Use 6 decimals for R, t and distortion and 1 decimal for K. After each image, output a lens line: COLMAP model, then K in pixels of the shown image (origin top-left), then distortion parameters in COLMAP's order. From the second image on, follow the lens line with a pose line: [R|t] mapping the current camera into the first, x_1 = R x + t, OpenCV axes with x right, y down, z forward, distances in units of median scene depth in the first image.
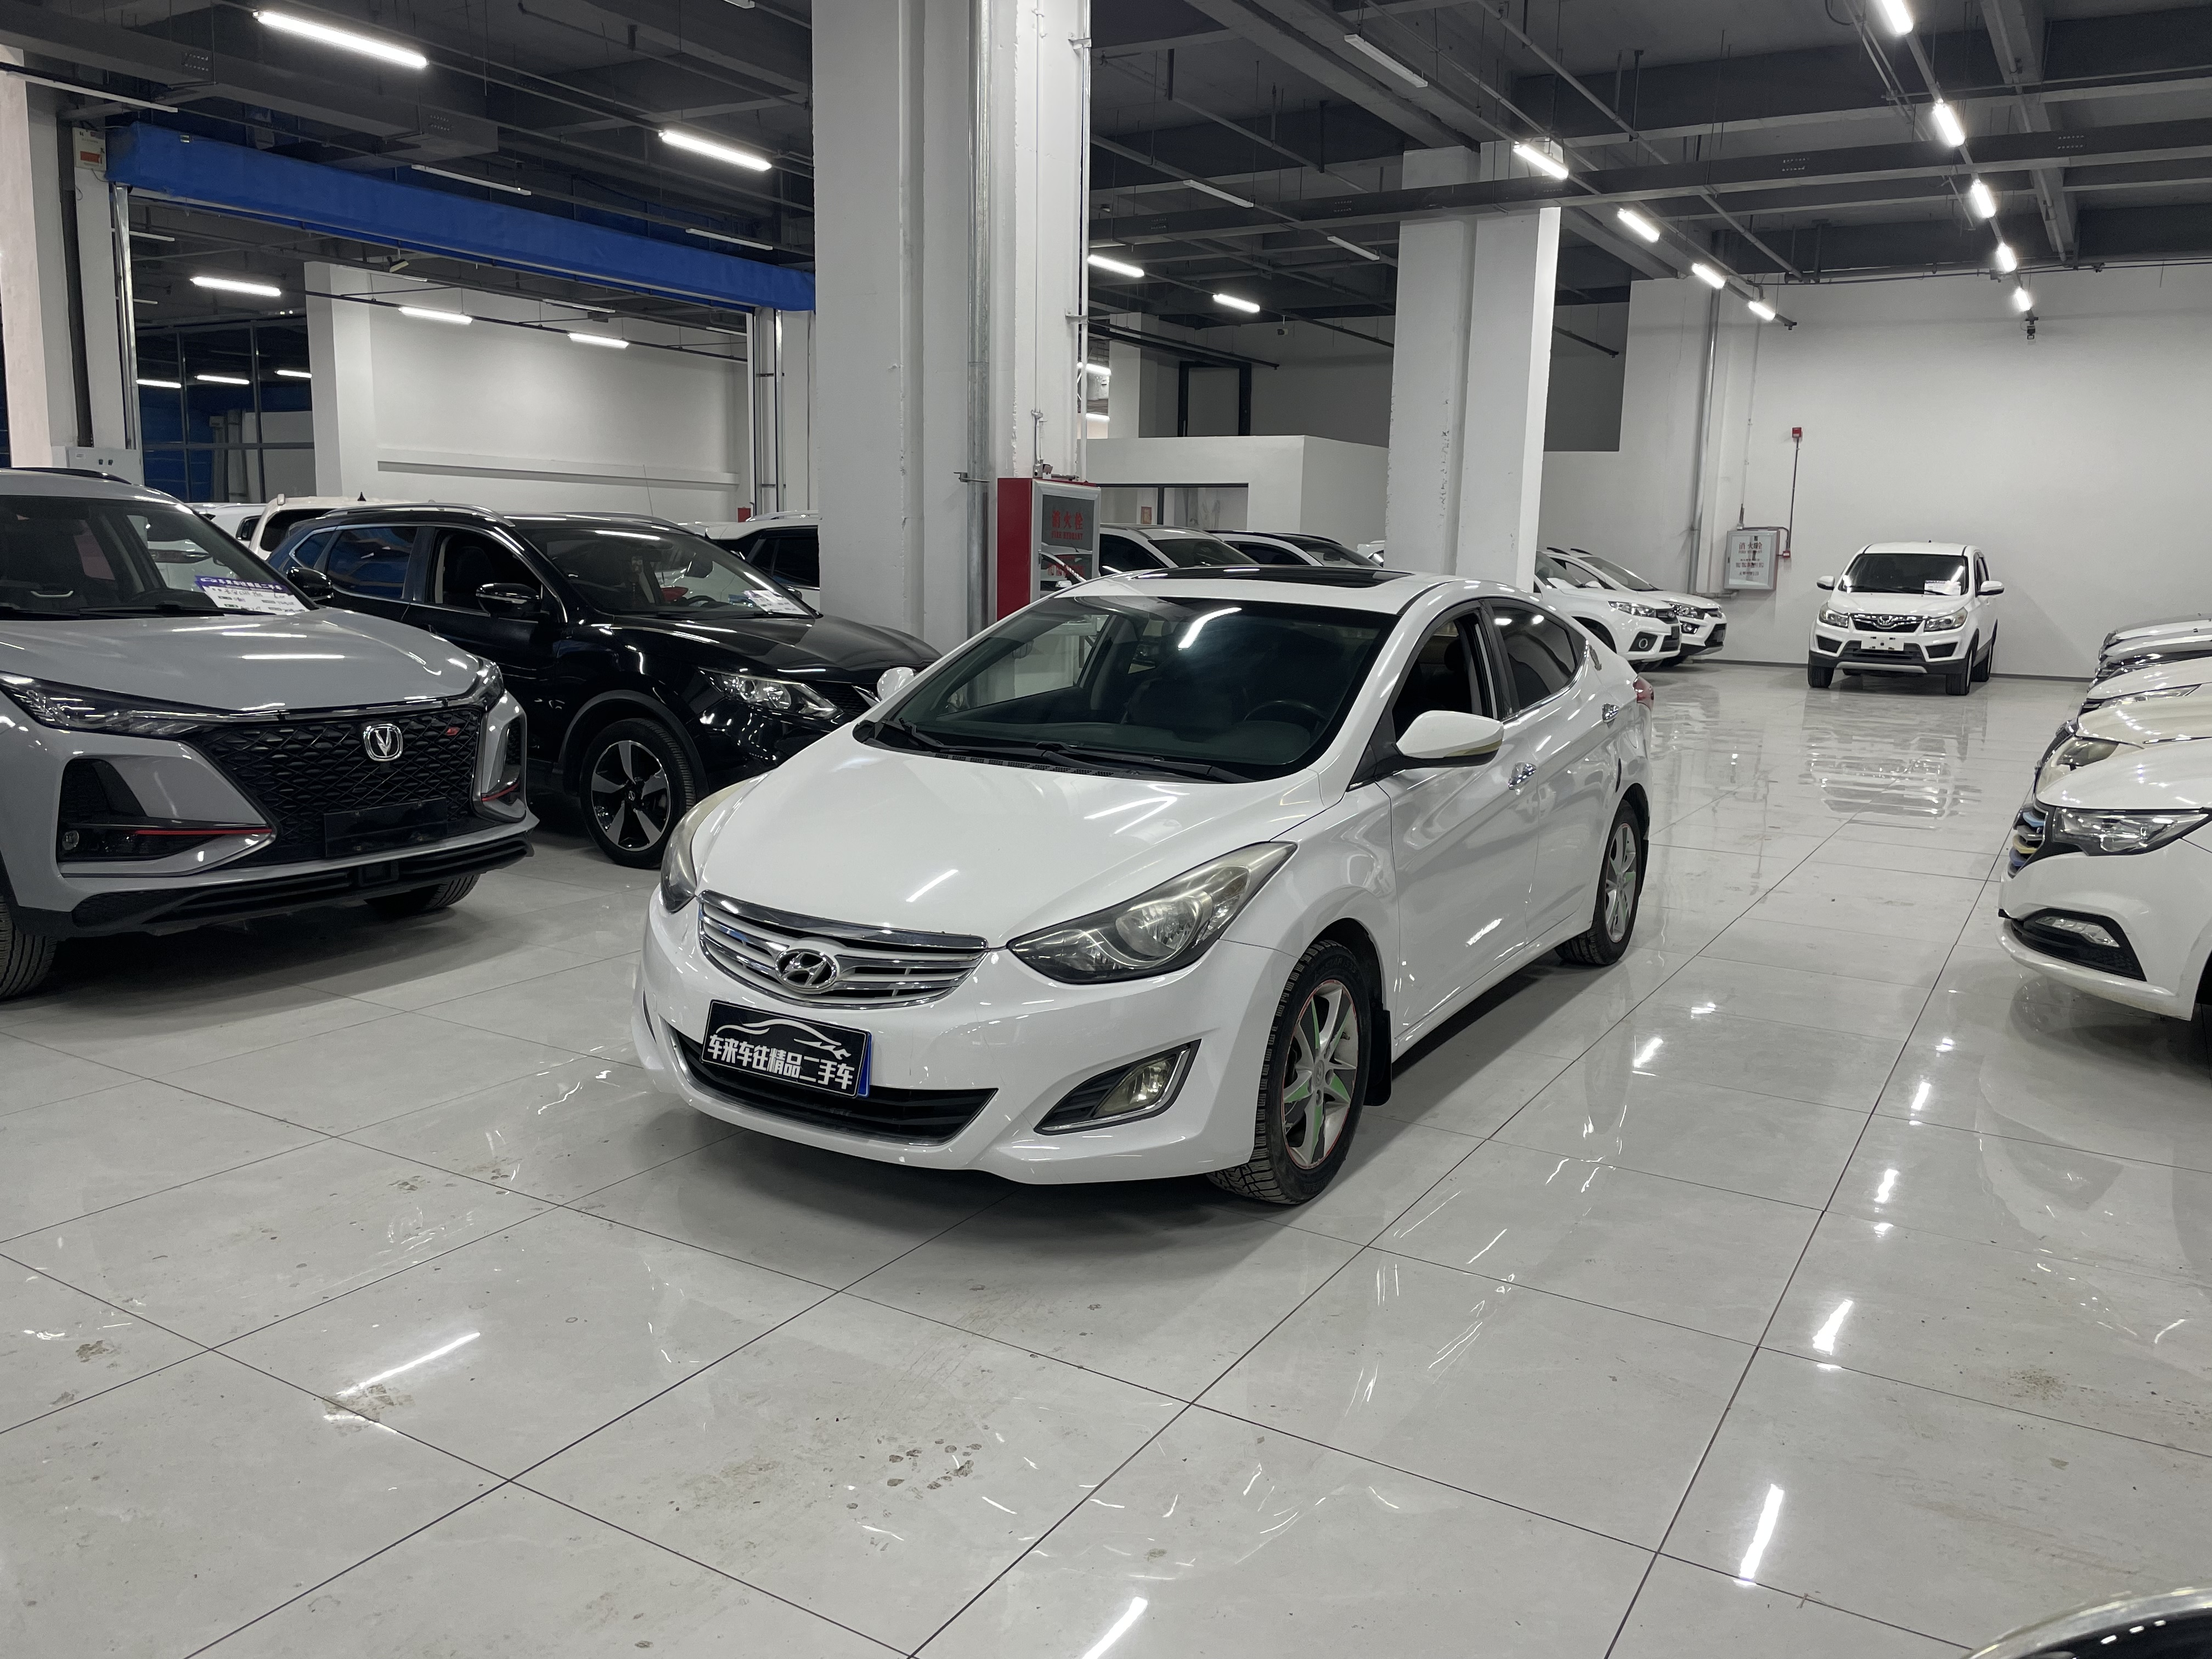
lens RADIAL K [[1667.8, 0, 1127.0], [0, 1667.8, 814.2], [0, 0, 1]] dist [0.085127, -0.113957]
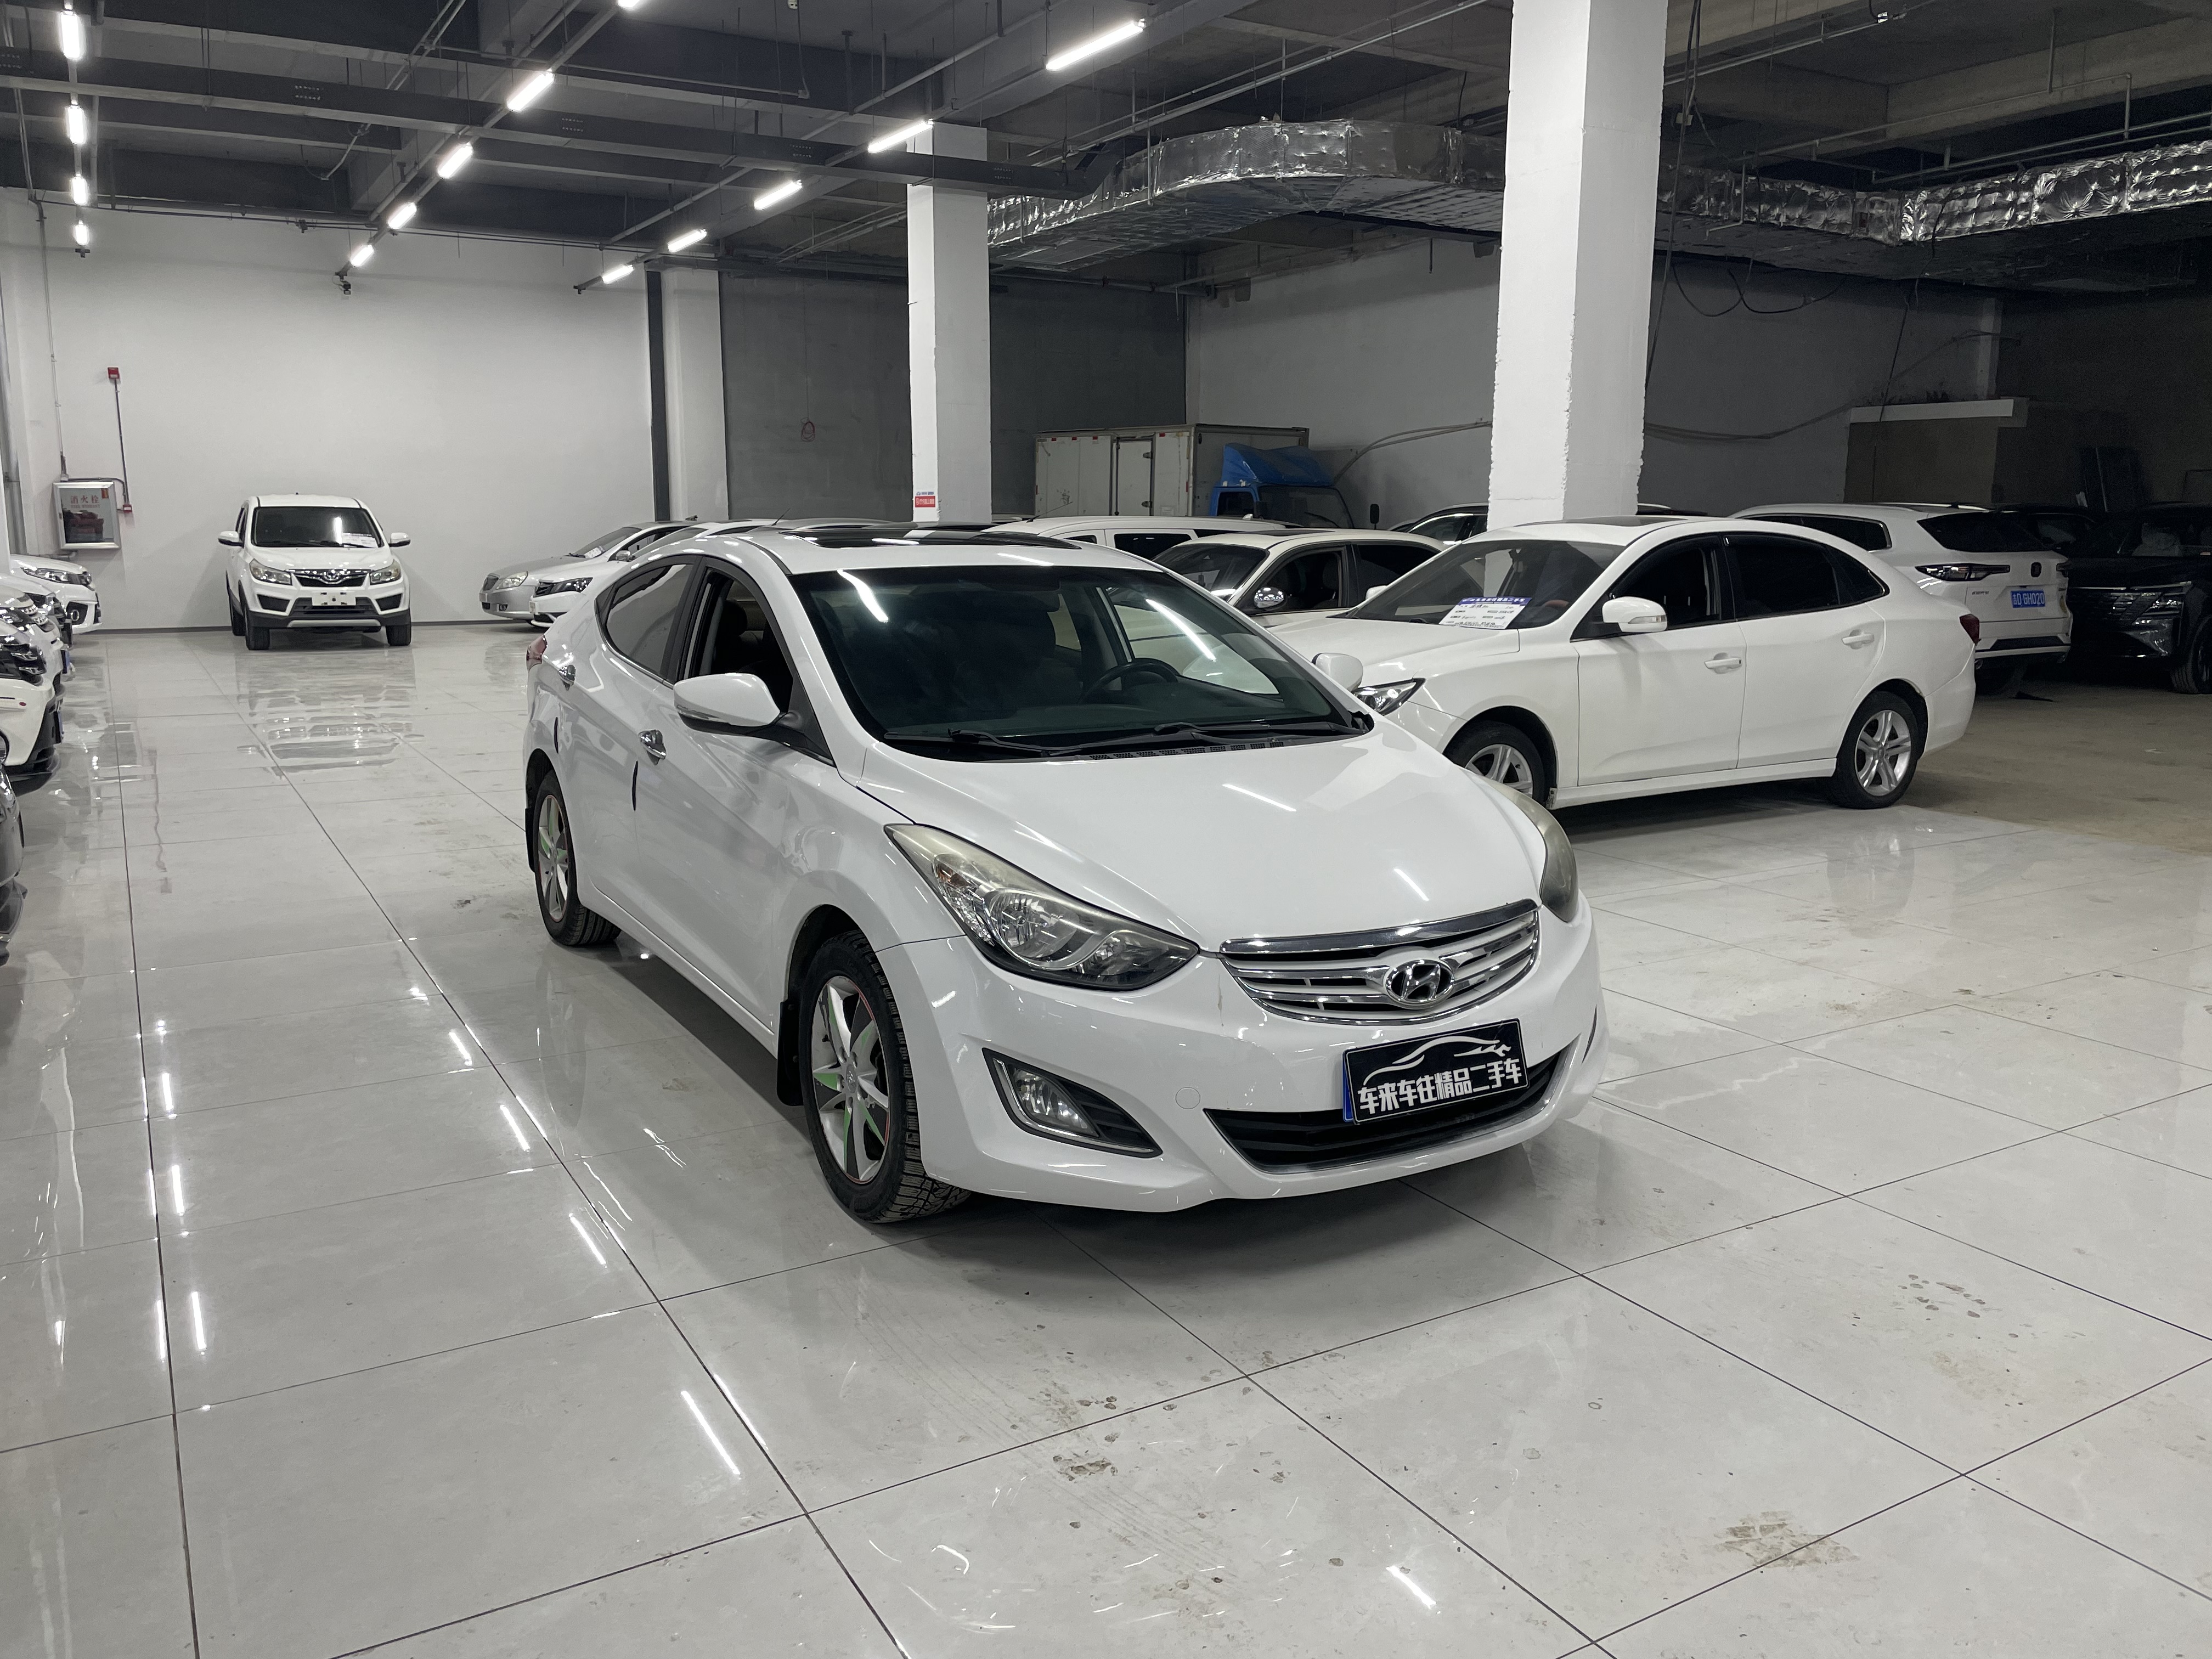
lens RADIAL K [[1667.8, 0, 1095.7], [0, 1667.8, 824.8], [0, 0, 1]] dist [0.085127, -0.113957]
pose [[0.483096, -0.176824, 0.857526, -0.967244], [0.146848, 0.981885, 0.119739, -0.117183], [-0.863165, 0.068081, 0.500311, 0.641651]]
